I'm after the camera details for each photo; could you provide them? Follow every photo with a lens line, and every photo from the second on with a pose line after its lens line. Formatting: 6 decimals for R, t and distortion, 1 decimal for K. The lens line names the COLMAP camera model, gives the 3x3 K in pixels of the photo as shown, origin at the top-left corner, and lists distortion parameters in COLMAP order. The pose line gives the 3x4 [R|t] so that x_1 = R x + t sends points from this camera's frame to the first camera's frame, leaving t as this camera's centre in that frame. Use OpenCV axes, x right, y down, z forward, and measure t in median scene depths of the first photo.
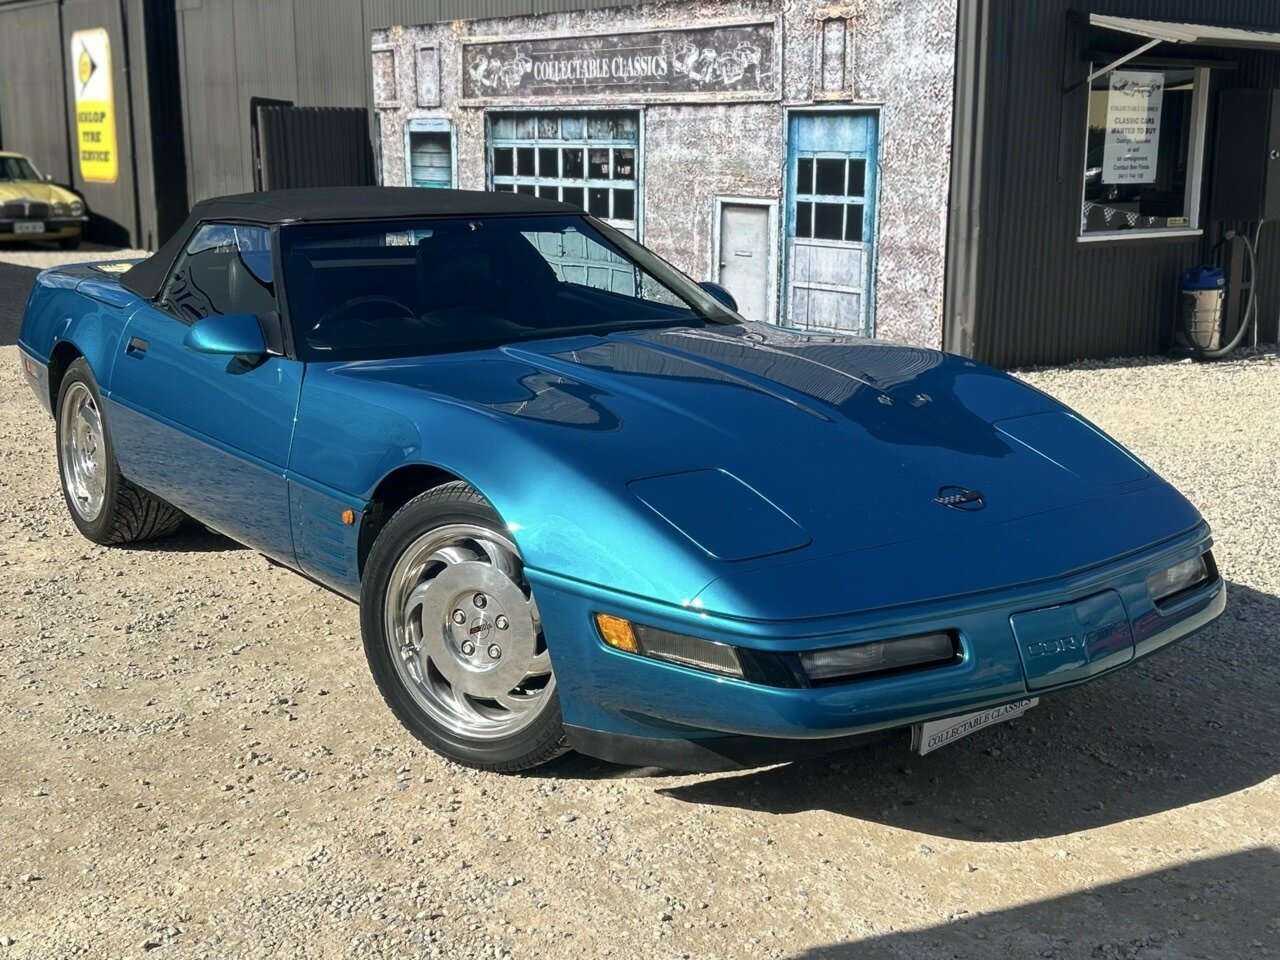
lens RADIAL K [[1818.2, 0, 640.0], [0, 1818.2, 480.0], [0, 0, 1]] dist [0.168609, -0.517729]
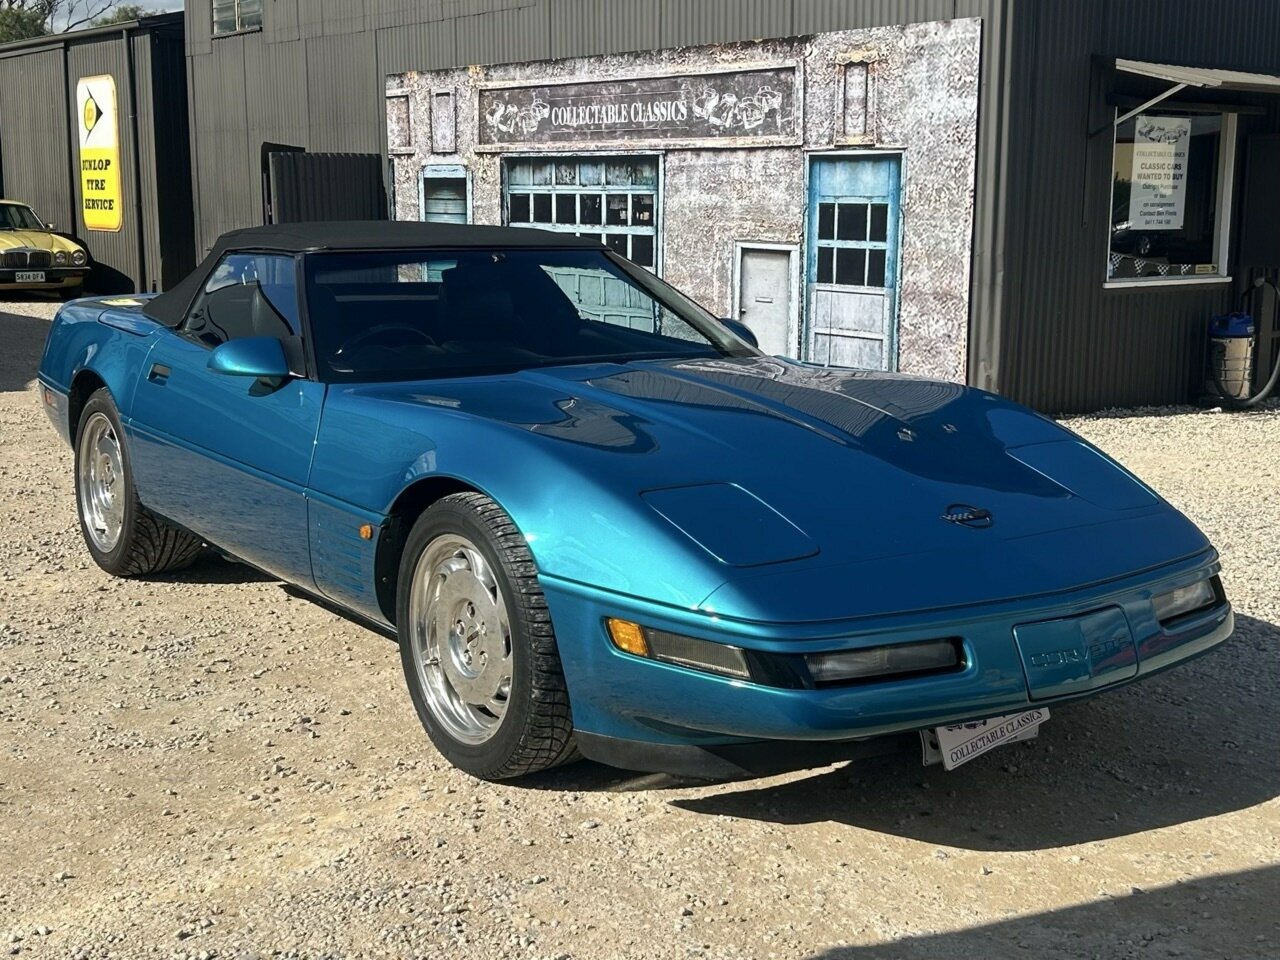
lens RADIAL K [[1899.5, 0, 654.6], [0, 1899.5, 467.9], [0, 0, 1]] dist [0.198620, -0.656140]
pose [[0.999994, 0.003195, -0.001011, -0.002731], [-0.003235, 0.999115, -0.041926, 0.028413], [0.000876, 0.041929, 0.999120, -0.063753]]
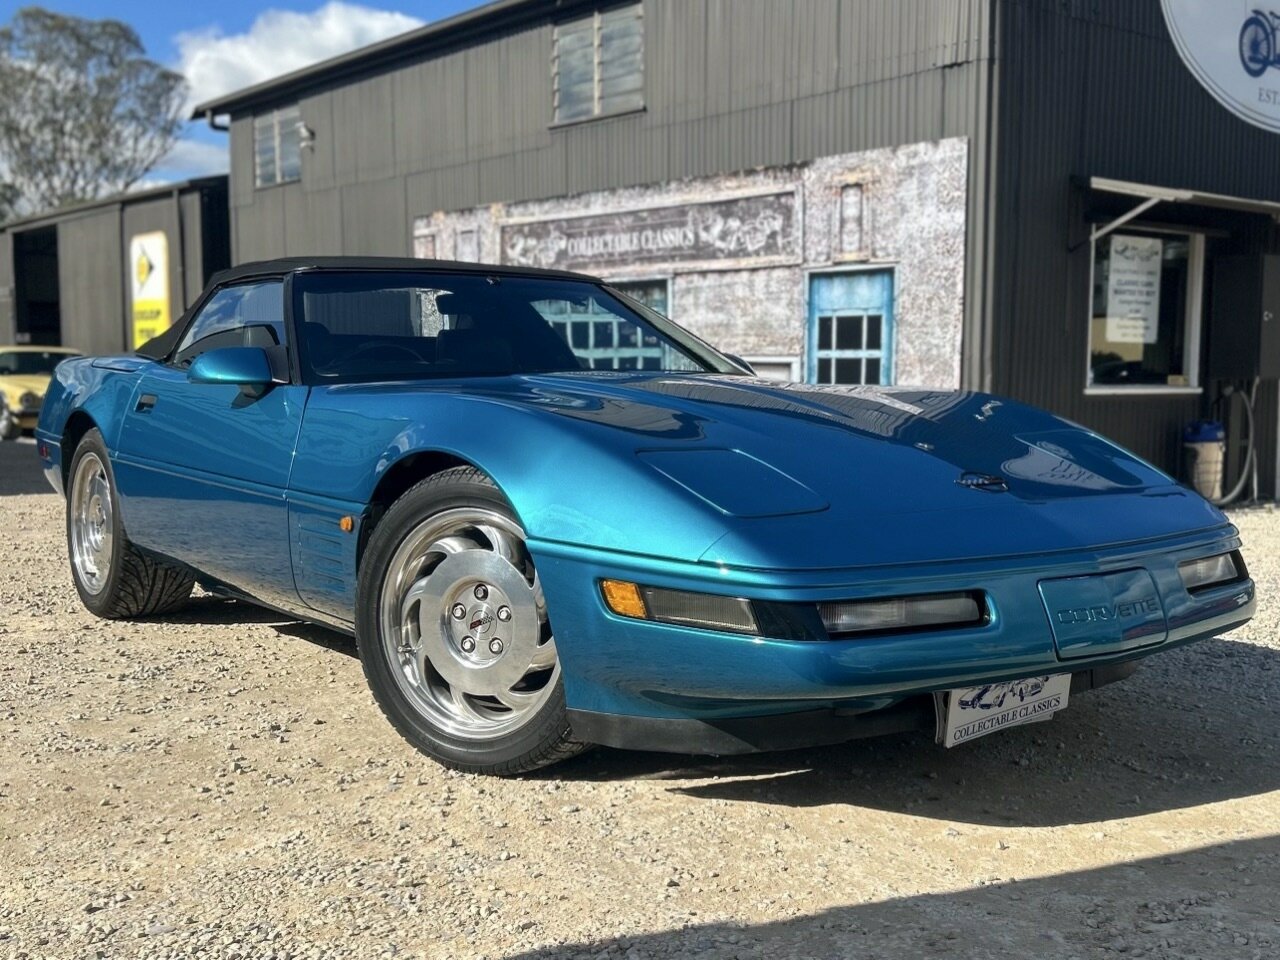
lens RADIAL K [[1709.1, 0, 734.0], [0, 1709.1, 524.2], [0, 0, 1]] dist [0.159105, -0.480747]
pose [[0.999395, 0.001764, 0.034737, 0.011829], [0.001751, 0.994896, -0.100894, 0.117655], [-0.034737, 0.100894, 0.994291, 0.103817]]
